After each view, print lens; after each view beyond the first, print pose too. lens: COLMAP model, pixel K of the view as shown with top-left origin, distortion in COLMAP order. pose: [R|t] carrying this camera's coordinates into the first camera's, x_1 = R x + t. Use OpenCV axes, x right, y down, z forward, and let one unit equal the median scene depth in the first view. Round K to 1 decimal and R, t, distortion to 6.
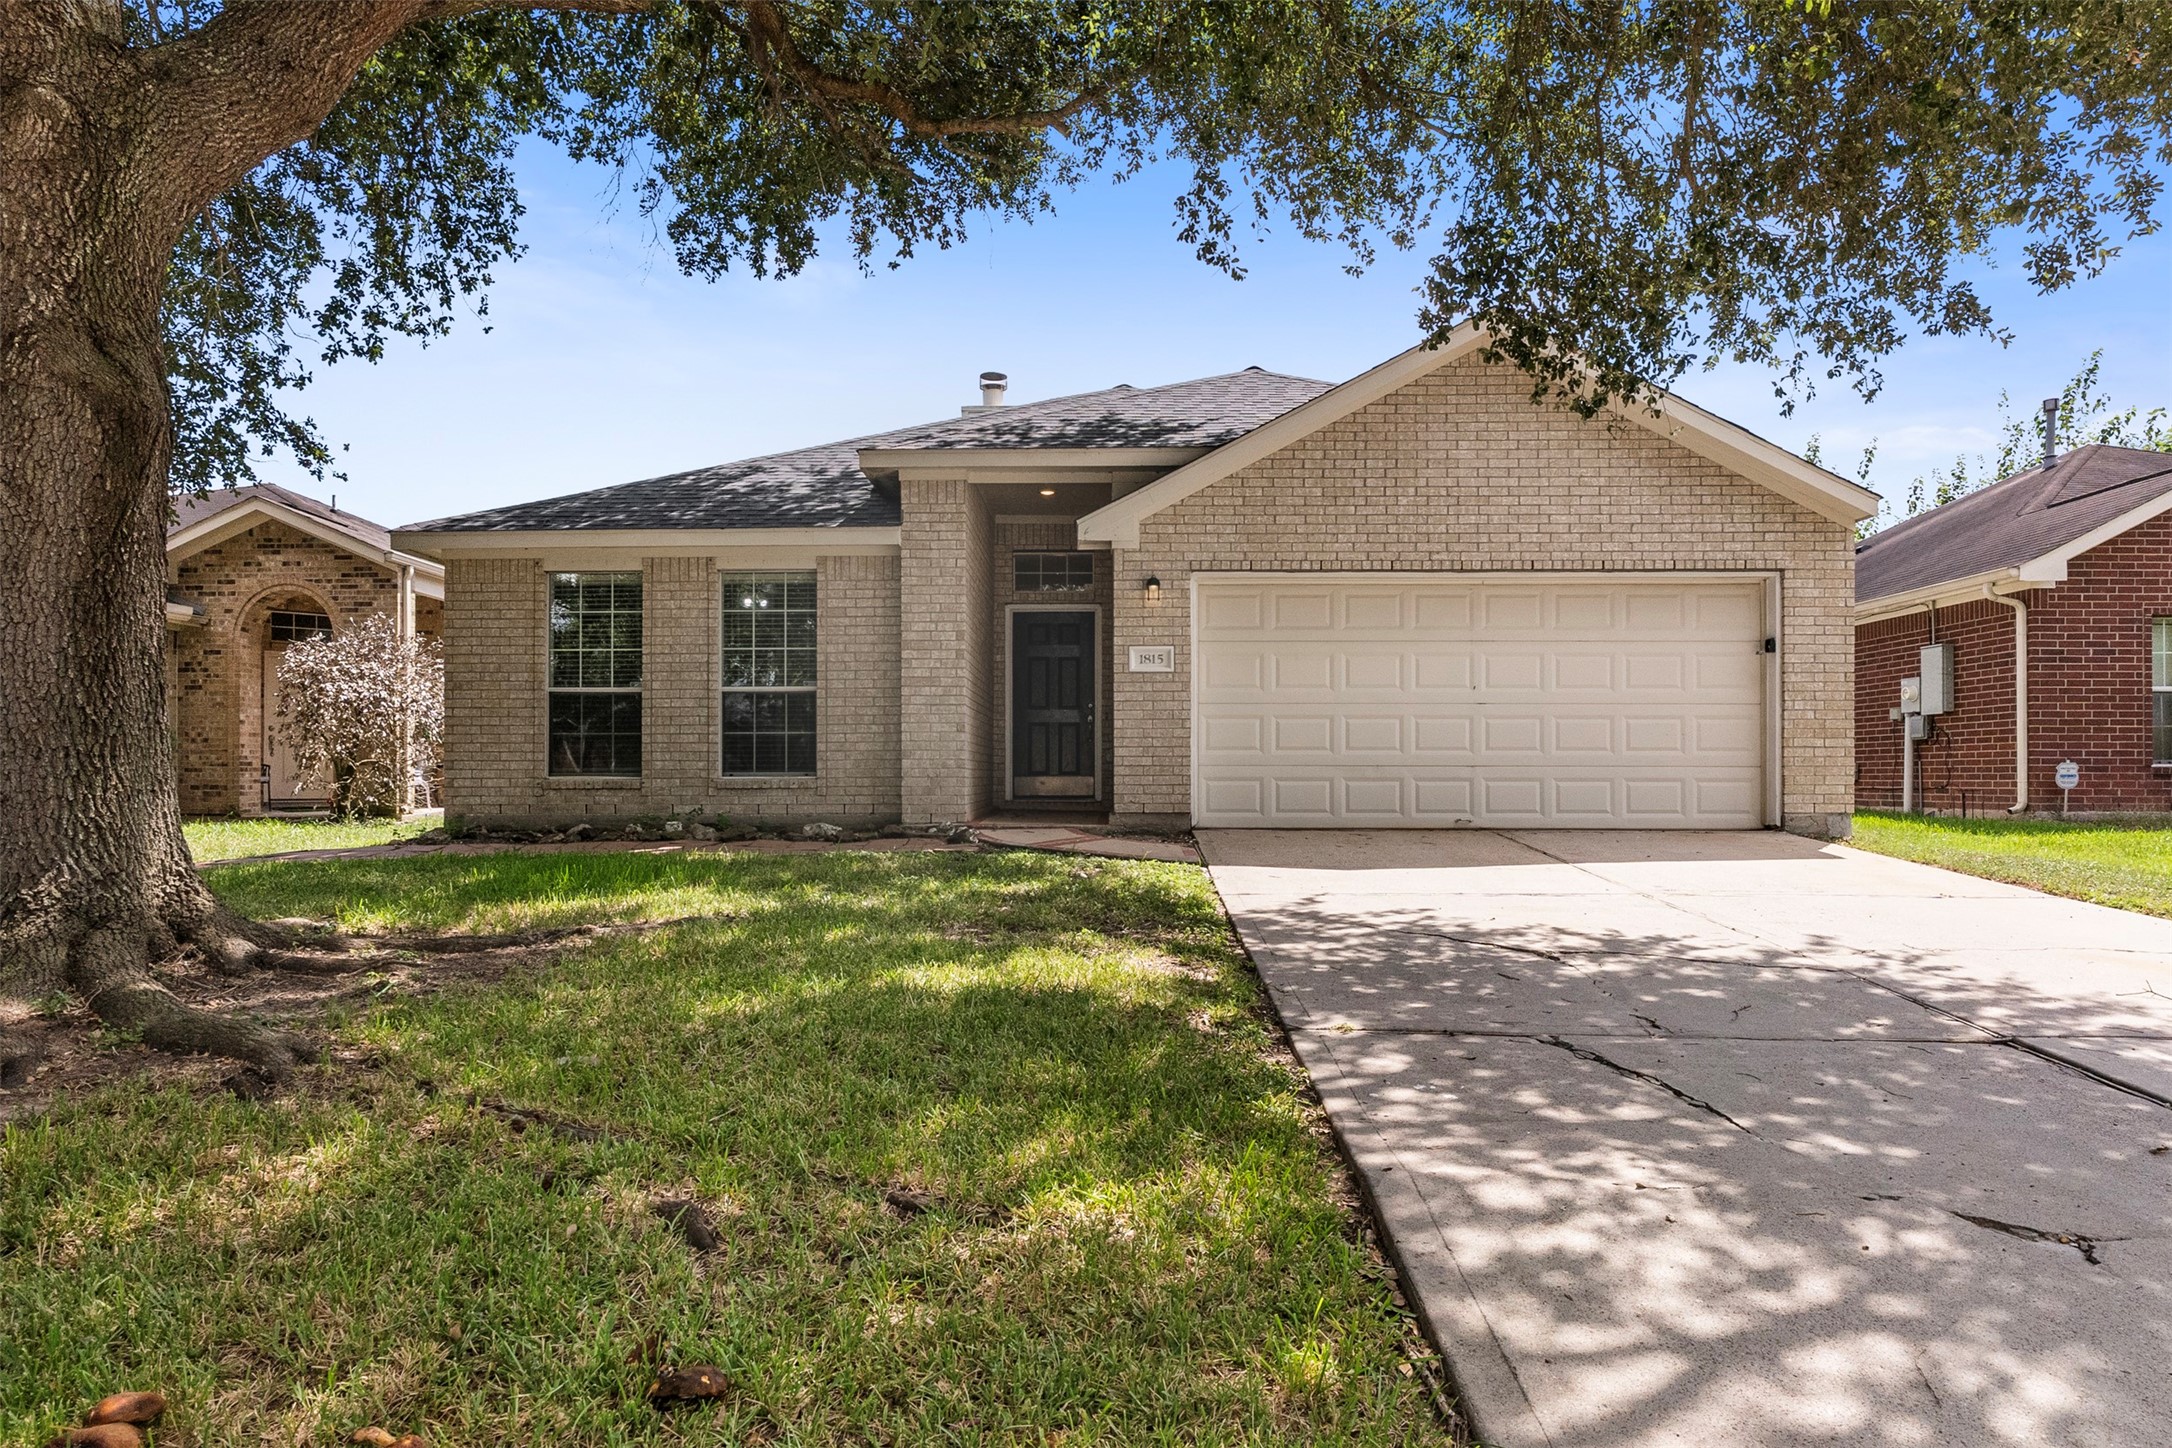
lens RADIAL K [[1253.8, 0, 1081.3], [0, 1253.8, 726.5], [0, 0, 1]] dist [0.002123, 0.000041]
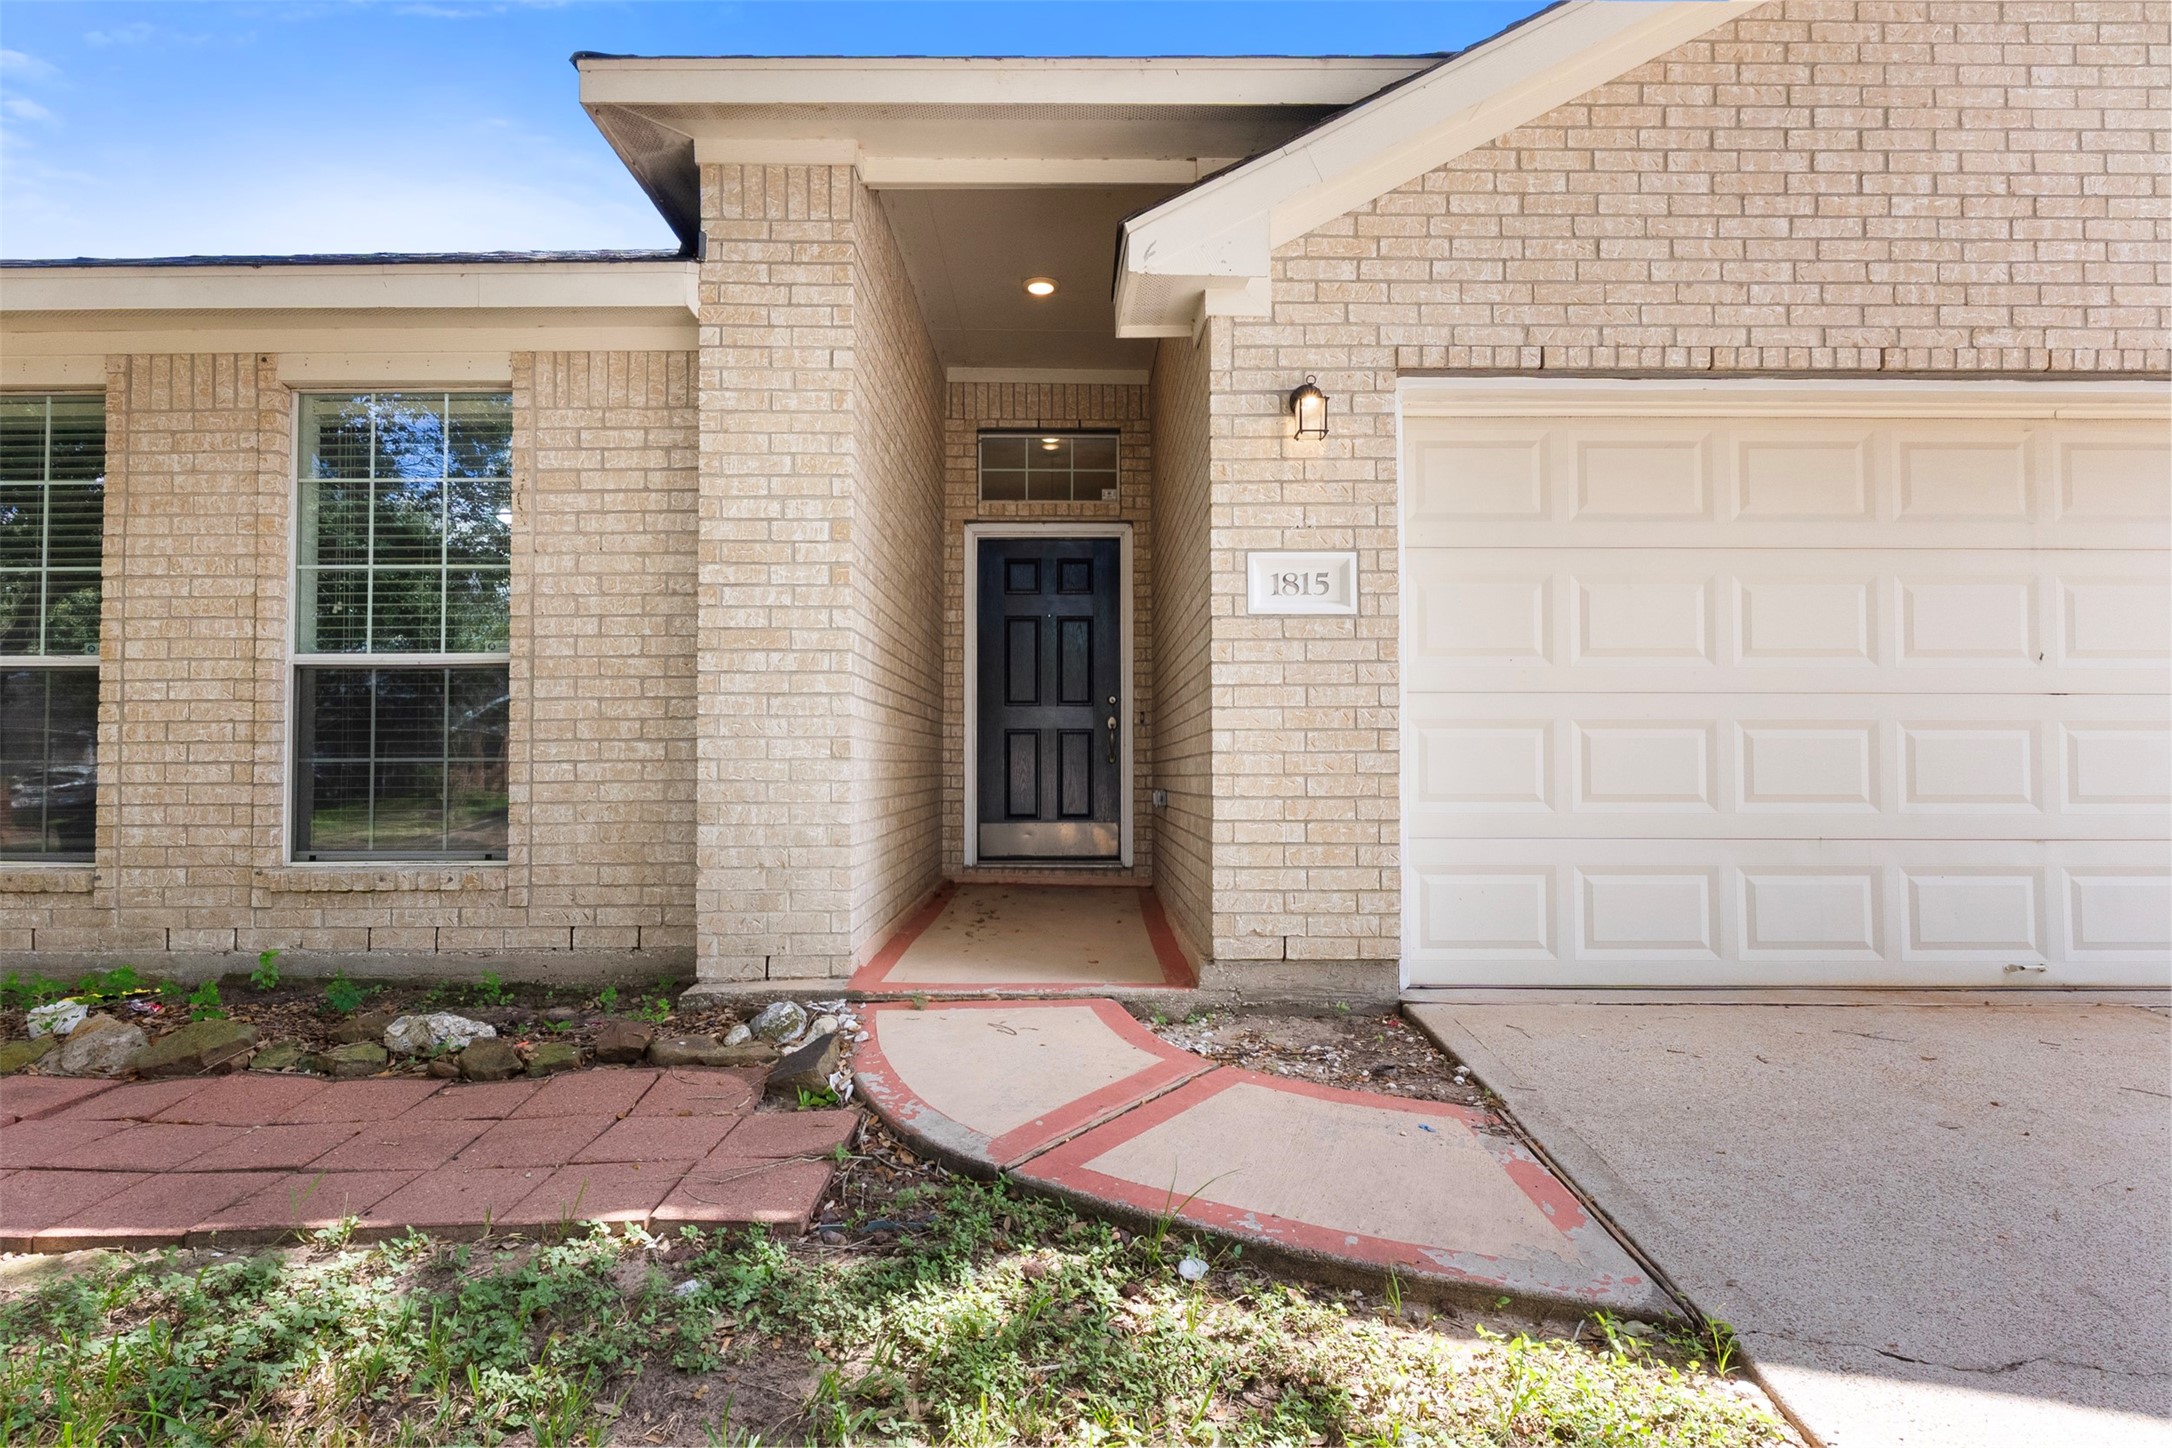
lens RADIAL K [[1120.8, 0, 1095.7], [0, 1120.8, 722.8], [0, 0, 1]] dist [-0.002742, -0.000281]
pose [[0.999327, 0.000040, 0.036681, -0.024666], [-0.000056, 1.000000, 0.000439, -0.008348], [-0.036681, -0.000441, 0.999327, 0.623862]]
